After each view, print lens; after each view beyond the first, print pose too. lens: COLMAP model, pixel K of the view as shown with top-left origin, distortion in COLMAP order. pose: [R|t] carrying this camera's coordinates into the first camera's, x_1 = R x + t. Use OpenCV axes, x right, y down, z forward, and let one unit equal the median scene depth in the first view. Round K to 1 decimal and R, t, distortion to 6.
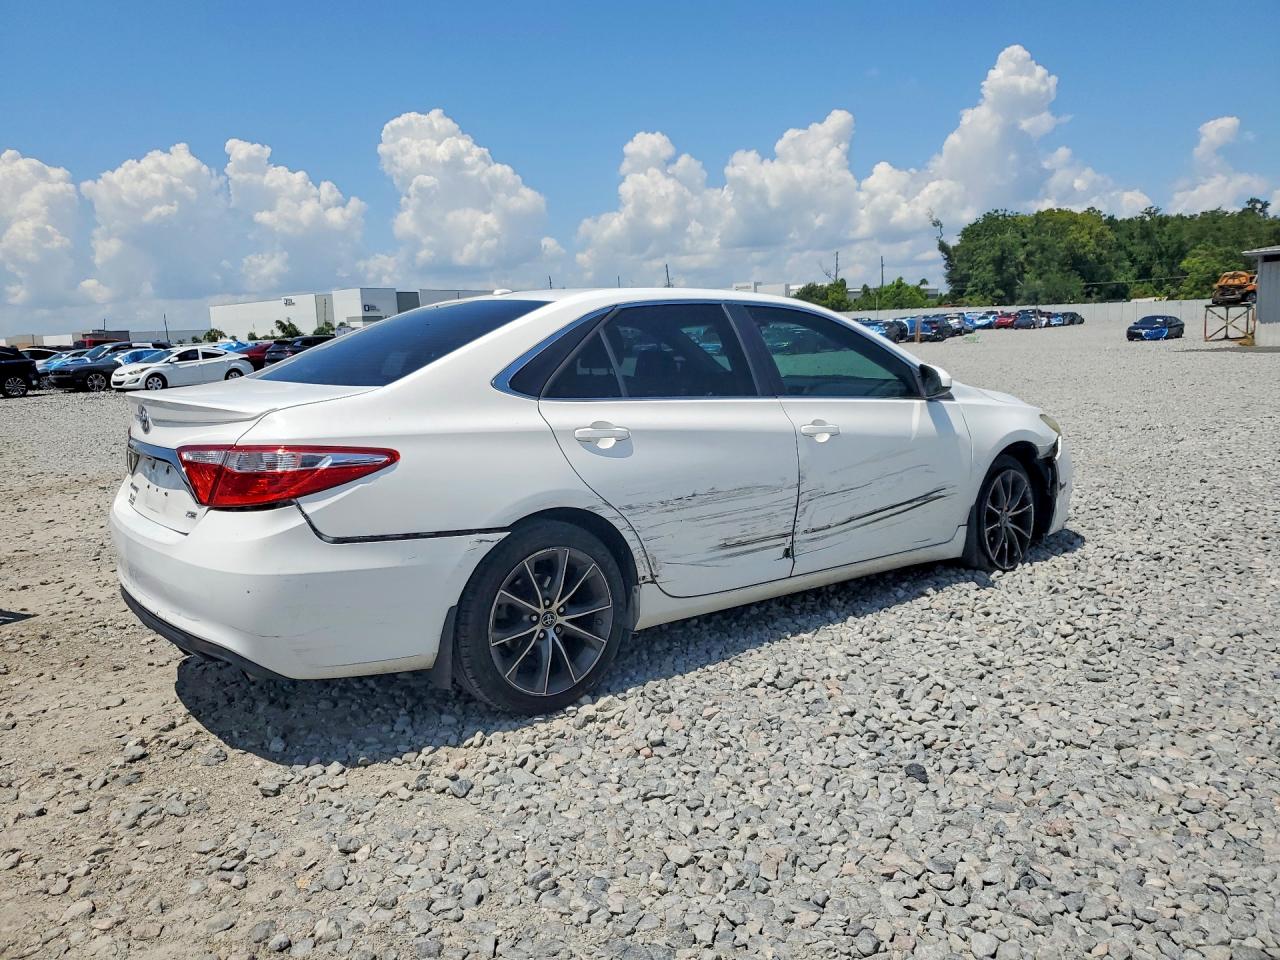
lens RADIAL K [[911.1, 0, 644.0], [0, 911.1, 481.5], [0, 0, 1]] dist [0.023774, -0.000721]
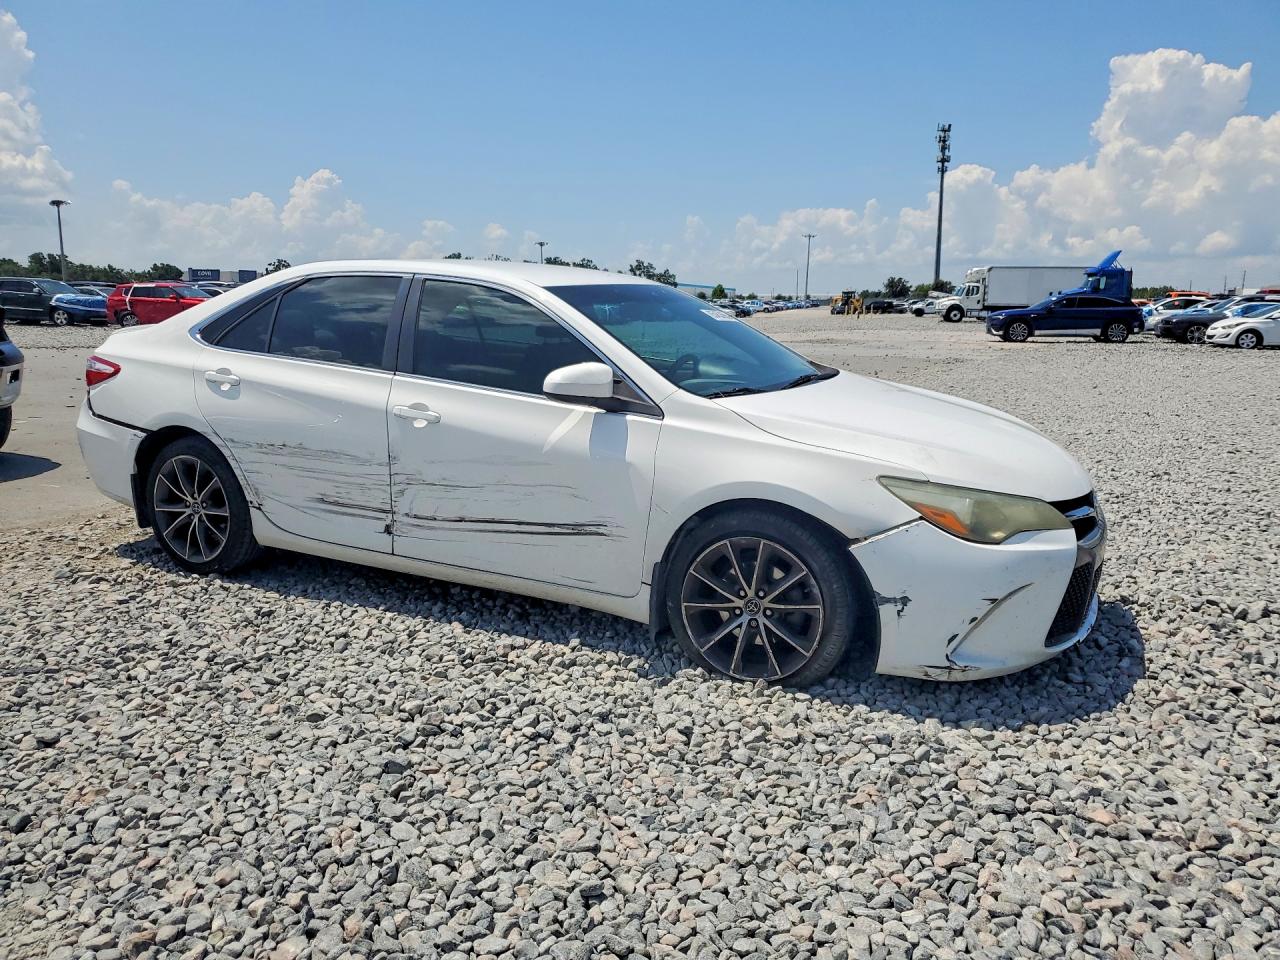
lens RADIAL K [[1011.4, 0, 644.0], [0, 1011.4, 479.5], [0, 0, 1]] dist [0.026833, -0.001071]
pose [[0.475672, 0.204252, -0.855580, 1.249171], [-0.176179, 0.975080, 0.134831, -0.177852], [0.861798, 0.086600, 0.499804, 0.684964]]
